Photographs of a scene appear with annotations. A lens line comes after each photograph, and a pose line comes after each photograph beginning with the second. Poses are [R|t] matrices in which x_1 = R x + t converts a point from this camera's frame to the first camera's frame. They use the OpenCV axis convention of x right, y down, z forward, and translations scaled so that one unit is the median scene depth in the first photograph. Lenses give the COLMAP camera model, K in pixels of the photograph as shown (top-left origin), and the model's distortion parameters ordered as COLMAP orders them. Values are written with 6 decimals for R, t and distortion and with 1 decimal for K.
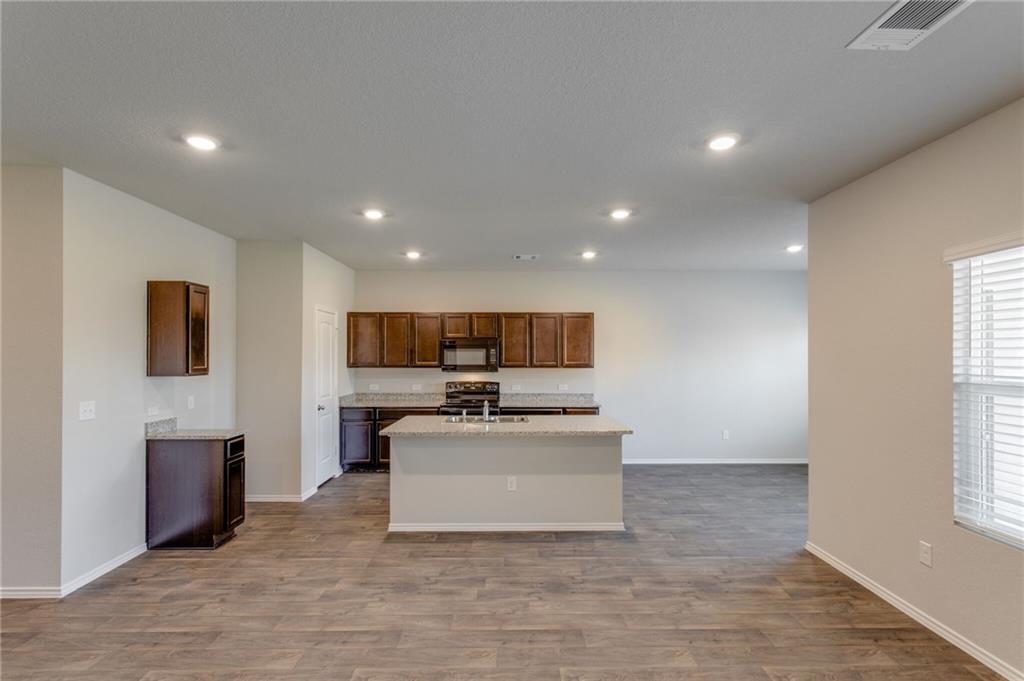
lens RADIAL K [[488.7, 0, 506.0], [0, 488.7, 356.5], [0, 0, 1]] dist [-0.000352, 0.001274]
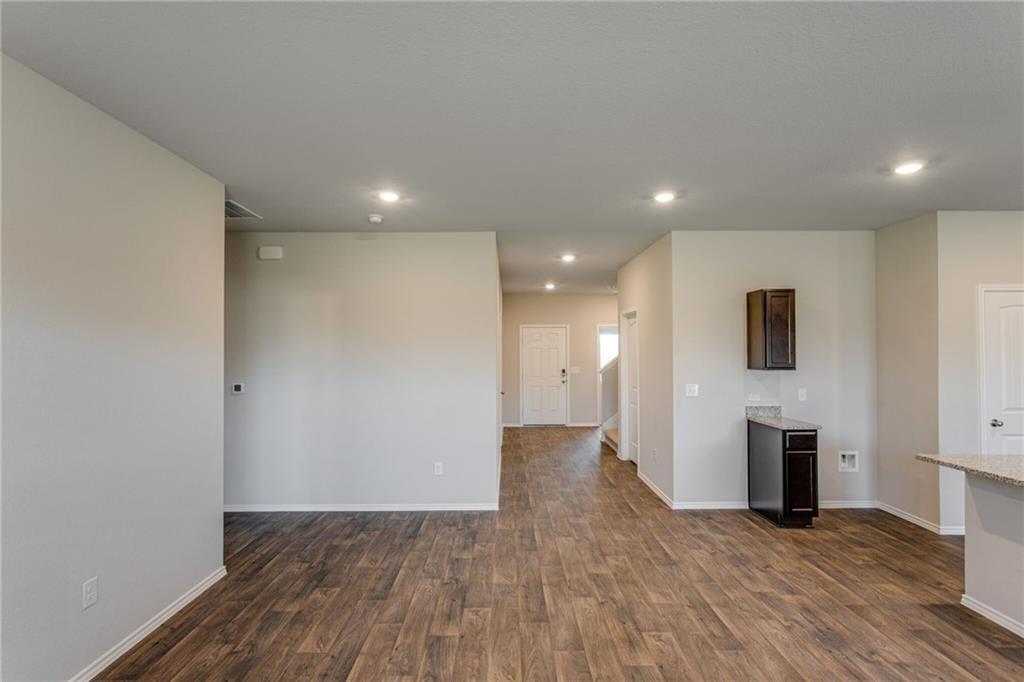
lens RADIAL K [[488.7, 0, 515.9], [0, 488.7, 344.3], [0, 0, 1]] dist [-0.000352, 0.001274]
pose [[0.013128, -0.013071, -0.999828, 0.501058], [-0.001502, 0.999913, -0.013091, -0.005328], [0.999913, 0.001674, 0.013107, 0.382508]]
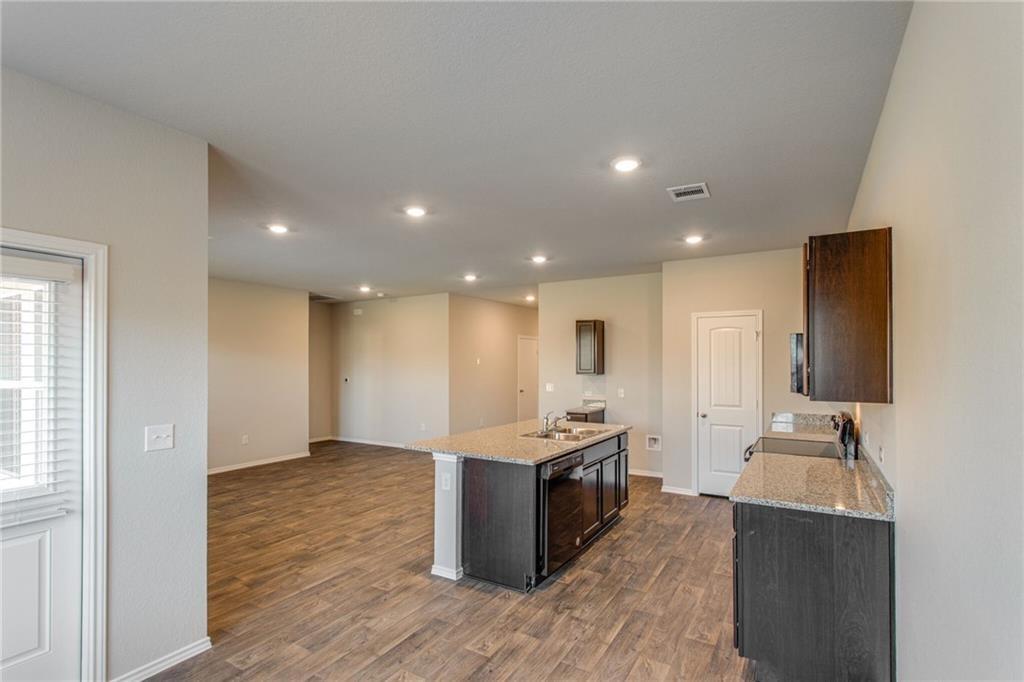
lens RADIAL K [[488.7, 0, 503.6], [0, 488.7, 356.3], [0, 0, 1]] dist [-0.000352, 0.001274]
pose [[-0.514342, -0.004506, -0.857574, 0.978426], [0.000901, 0.999983, -0.005794, -0.015651], [0.857585, -0.003753, -0.514329, 1.654155]]
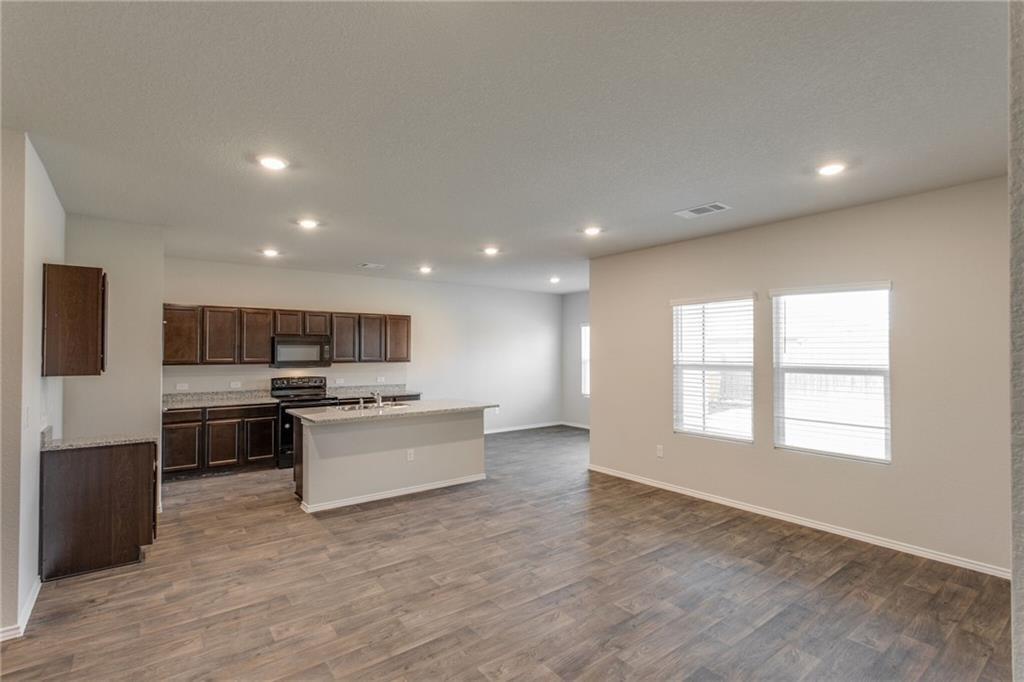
lens RADIAL K [[488.7, 0, 507.3], [0, 488.7, 344.3], [0, 0, 1]] dist [-0.000352, 0.001274]
pose [[0.800480, 0.007963, 0.599306, -0.589777], [0.001592, 0.999880, -0.015412, -0.001341], [-0.599357, 0.013291, 0.800372, -0.157309]]
